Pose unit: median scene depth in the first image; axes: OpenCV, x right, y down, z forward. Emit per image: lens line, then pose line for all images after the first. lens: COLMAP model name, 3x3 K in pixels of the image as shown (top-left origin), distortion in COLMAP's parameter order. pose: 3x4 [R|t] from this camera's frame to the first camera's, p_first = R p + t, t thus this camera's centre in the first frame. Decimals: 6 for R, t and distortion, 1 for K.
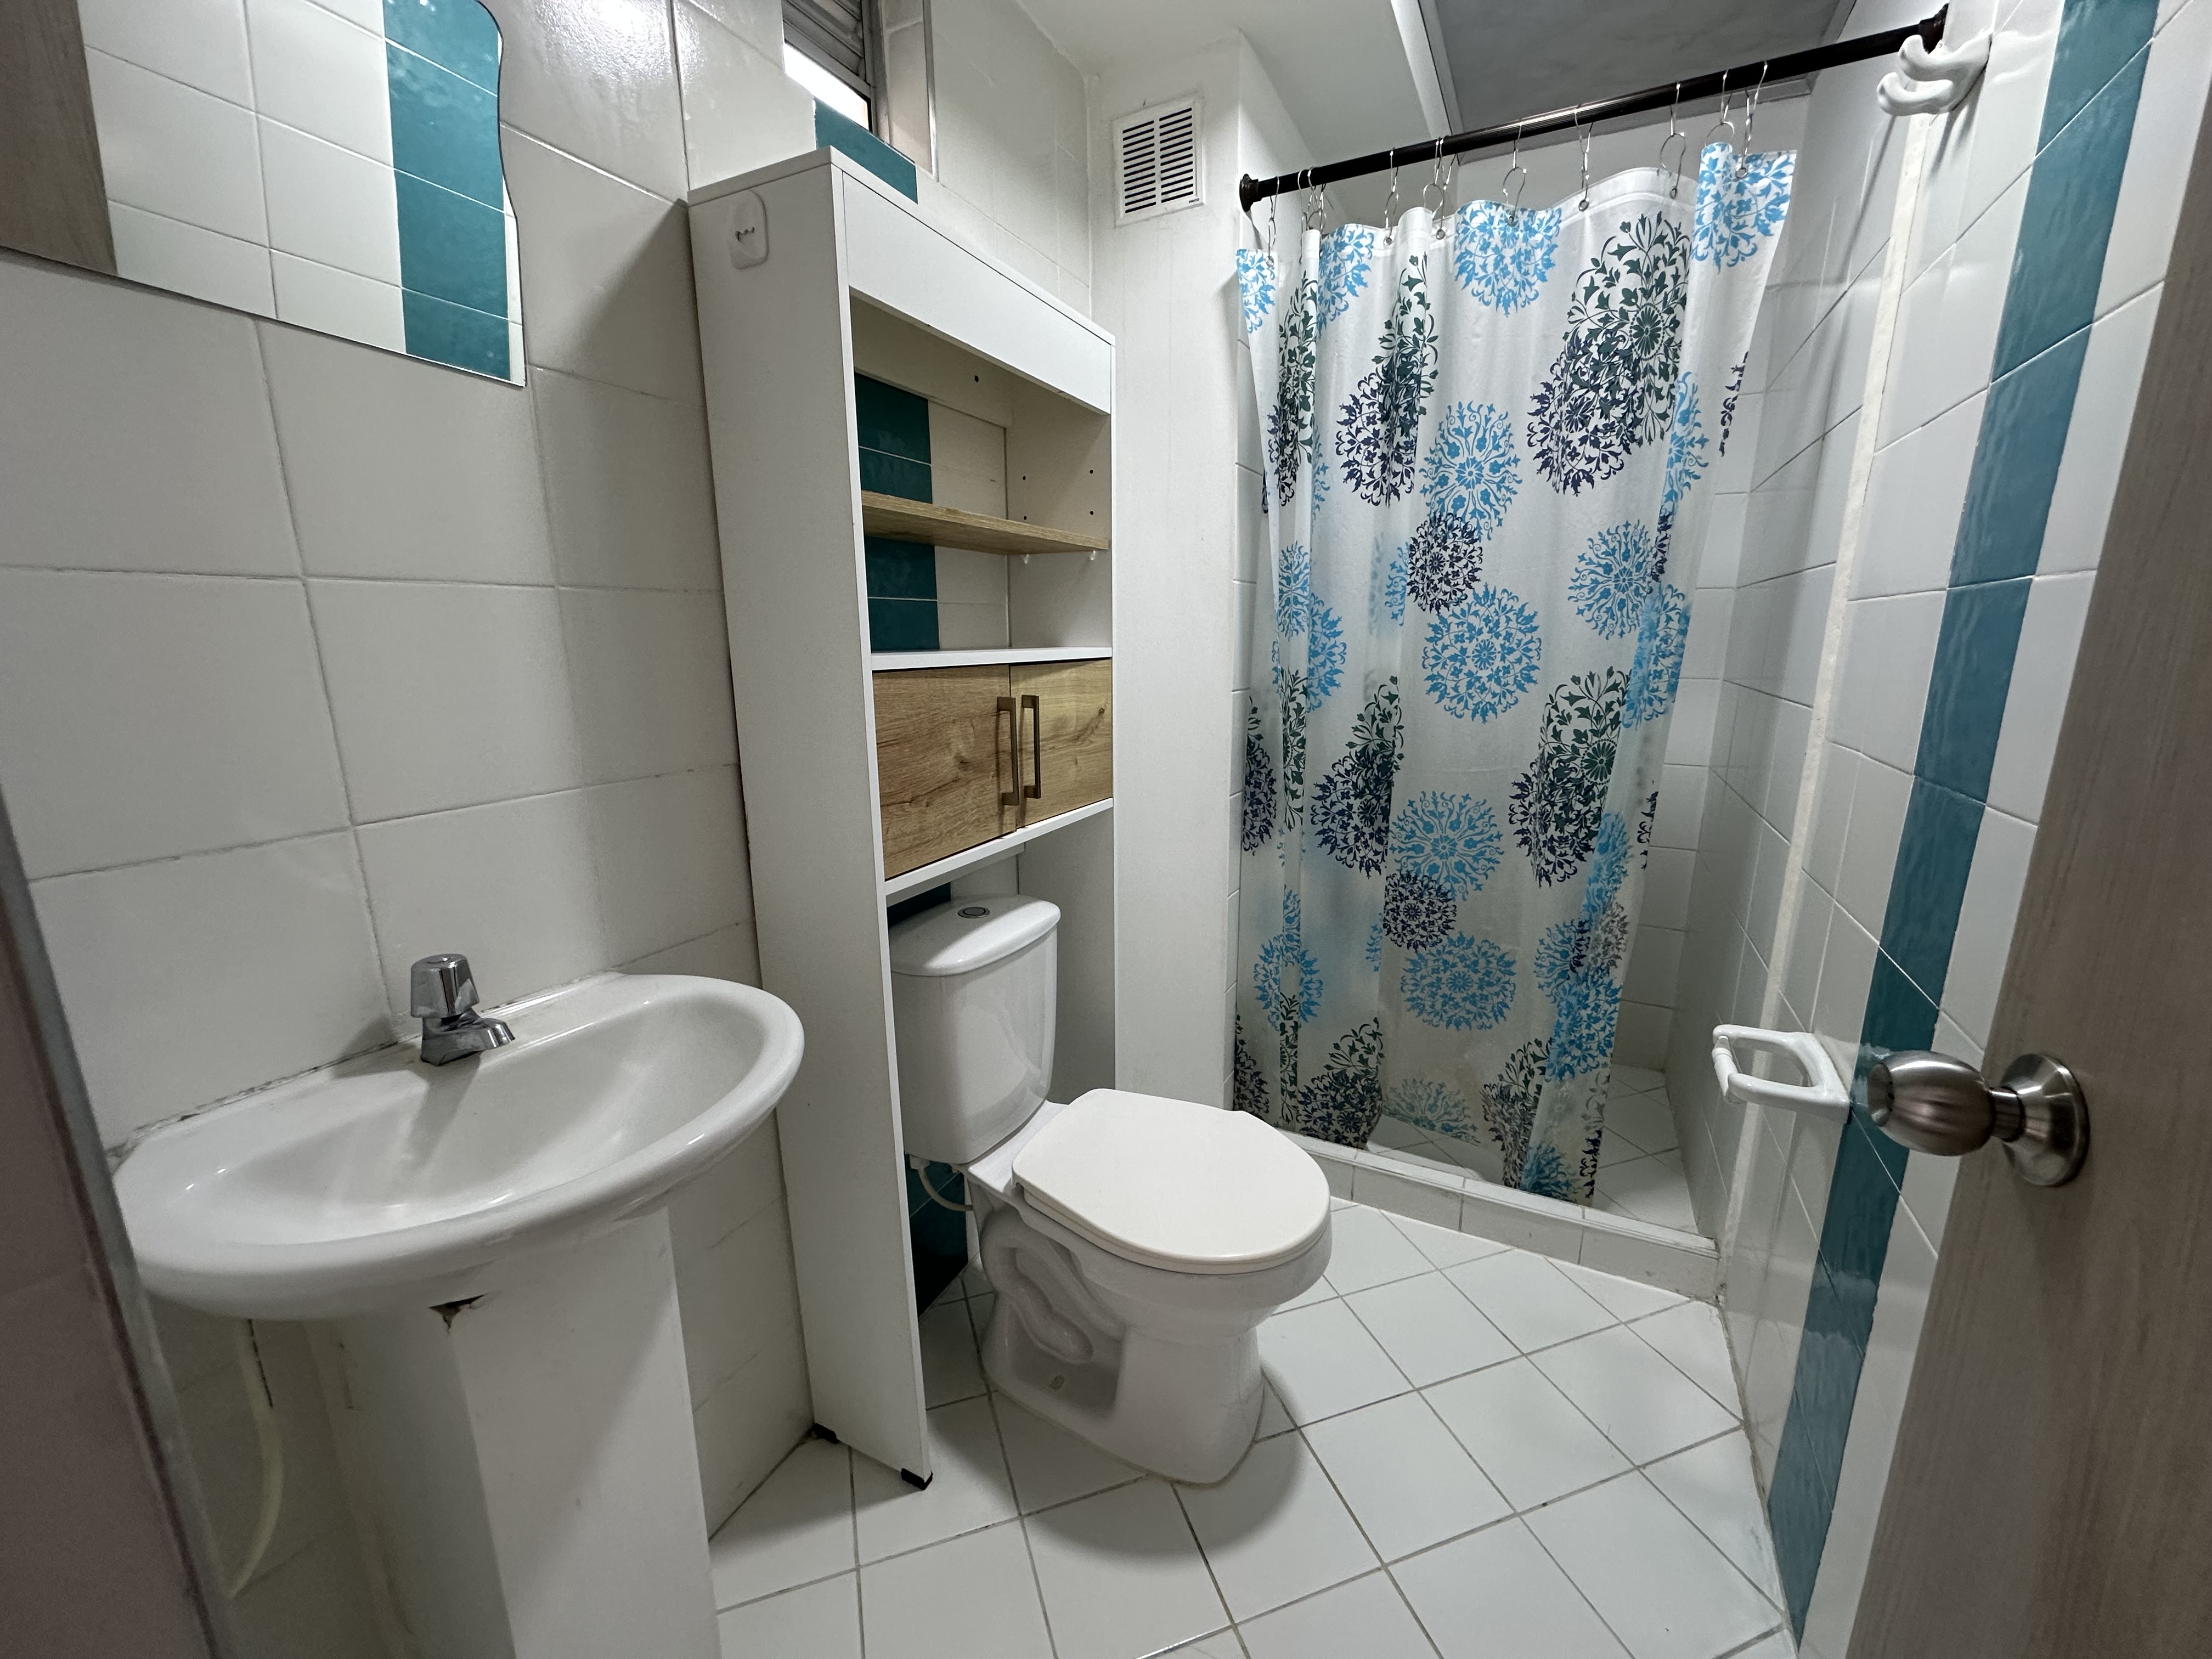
lens RADIAL K [[882.2, 0, 1108.8], [0, 882.2, 824.3], [0, 0, 1]] dist [-0.002430, 0.000129]
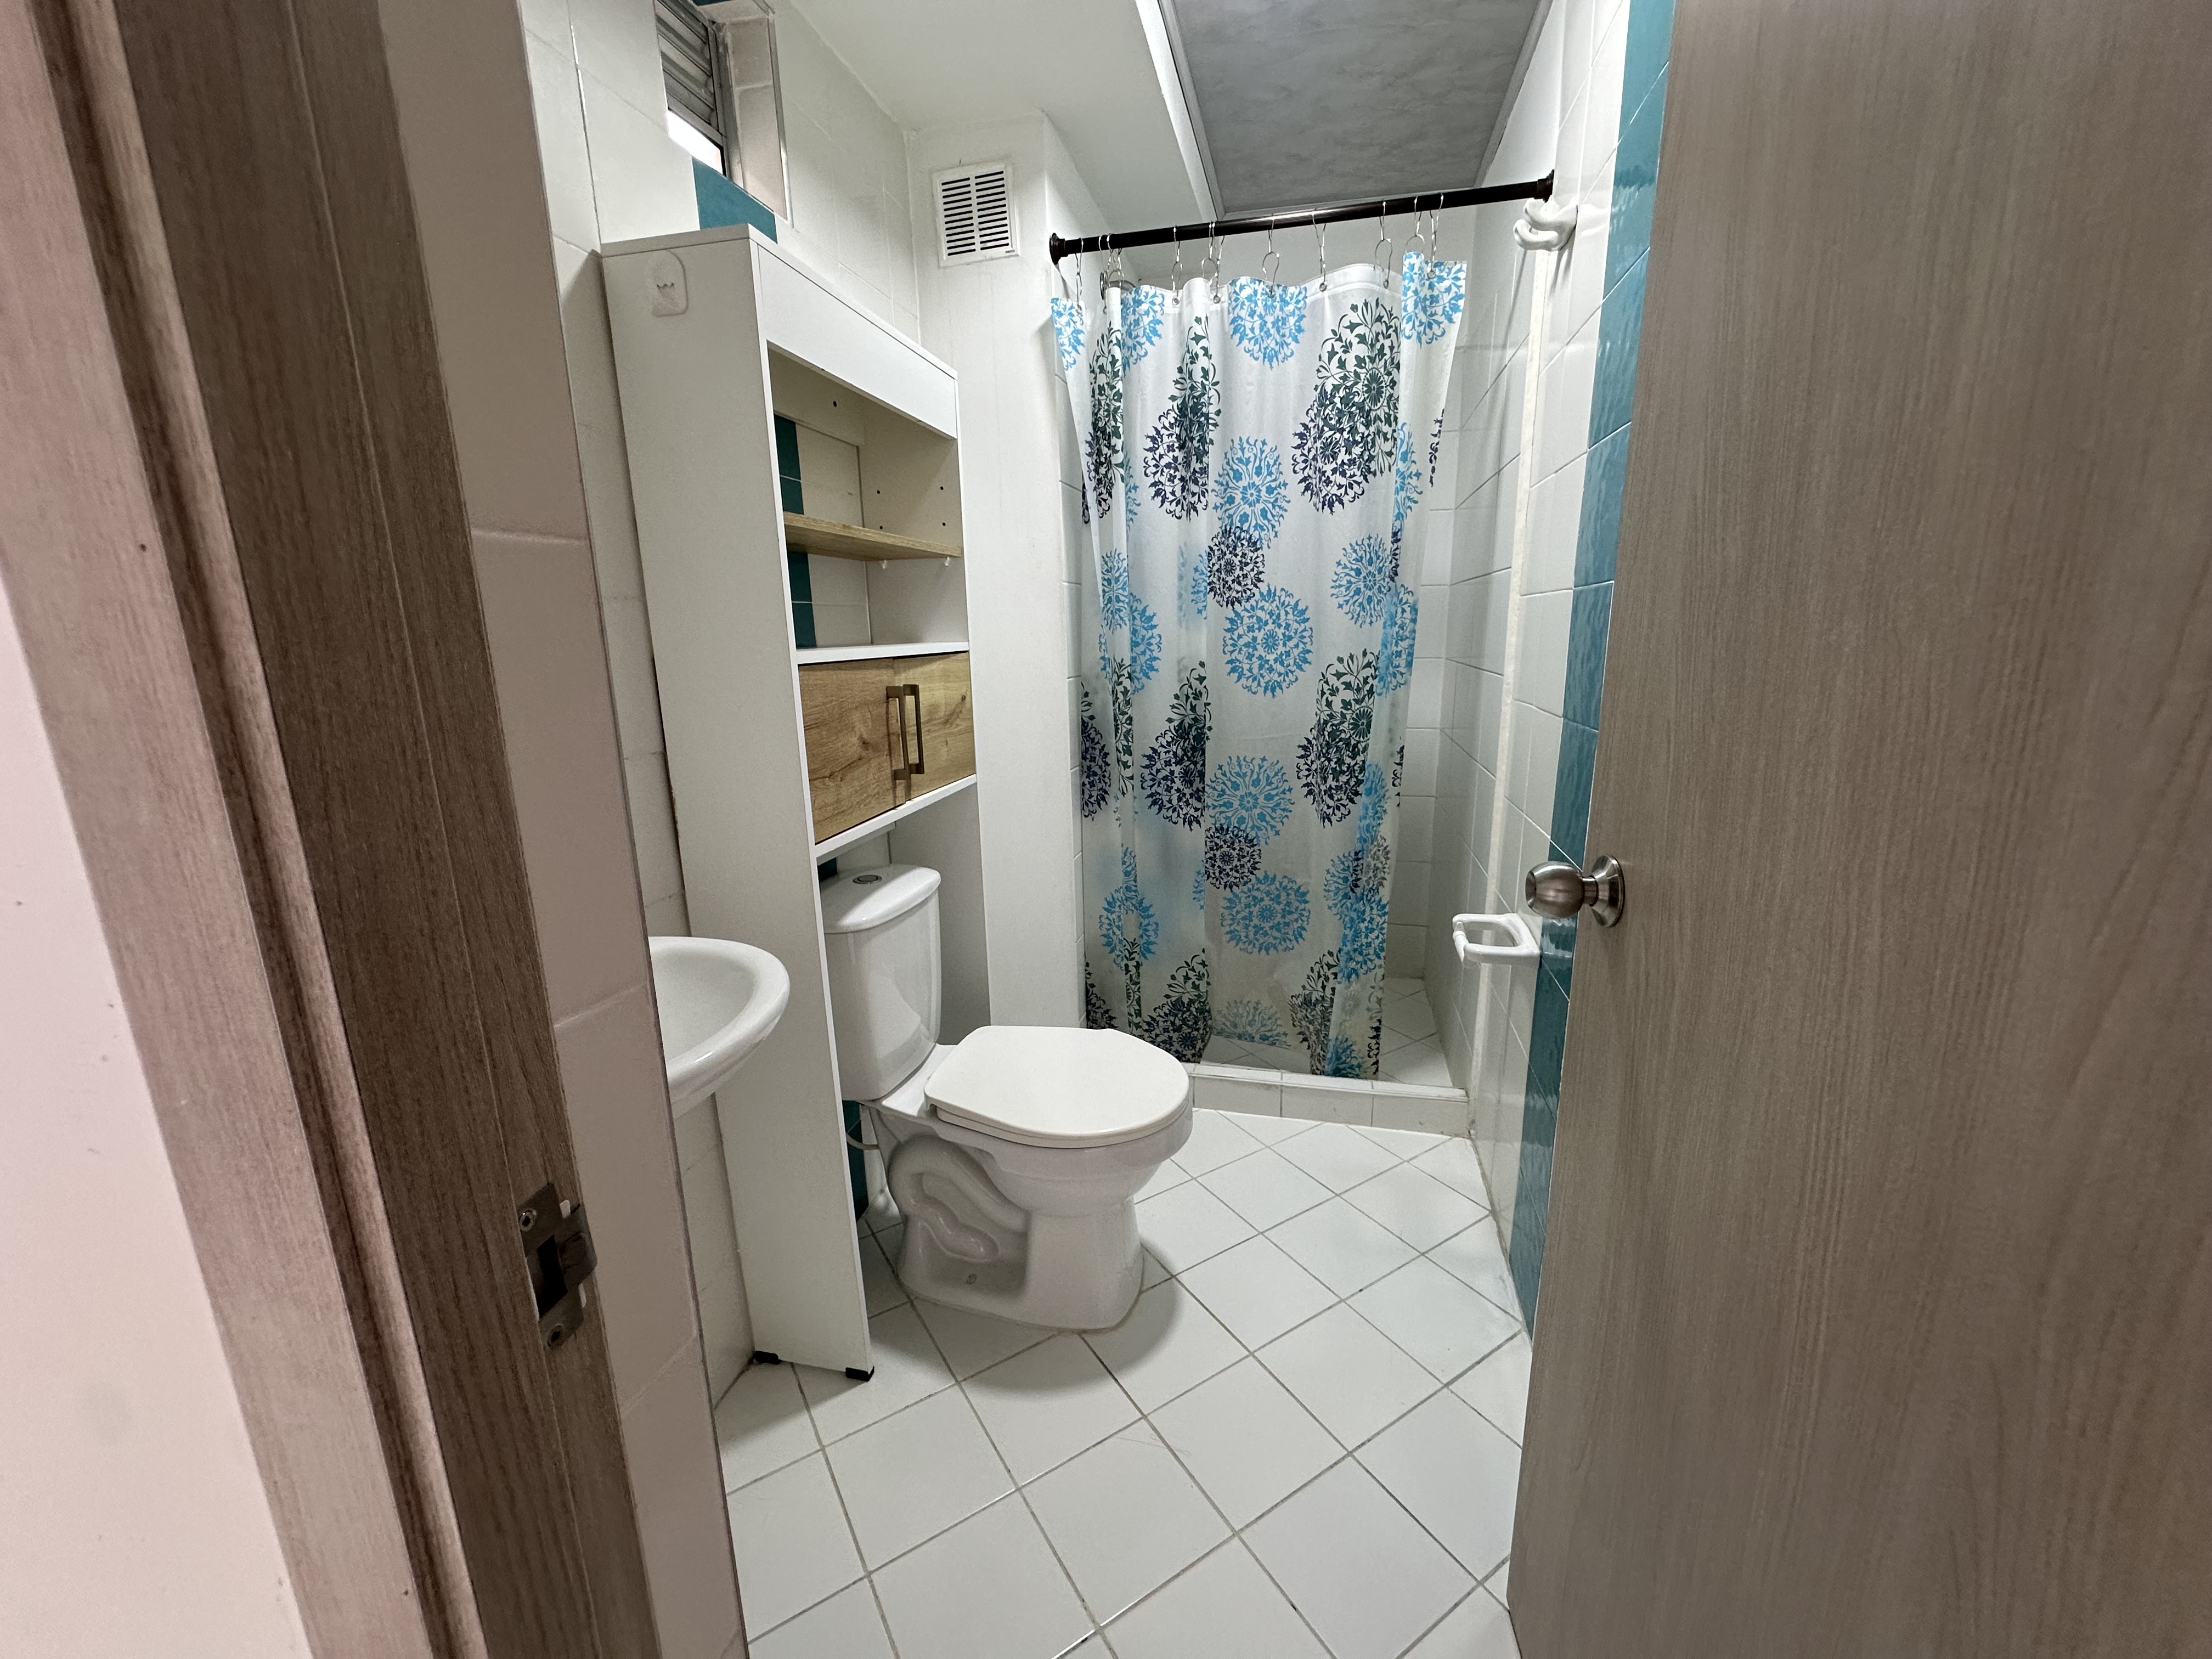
lens RADIAL K [[882.2, 0, 1110.0], [0, 882.2, 822.8], [0, 0, 1]] dist [-0.002430, 0.000129]
pose [[0.971012, -0.067671, 0.229251, -0.099688], [0.066856, 0.997698, 0.011333, 0.033851], [-0.229490, 0.004323, 0.973301, -0.158963]]
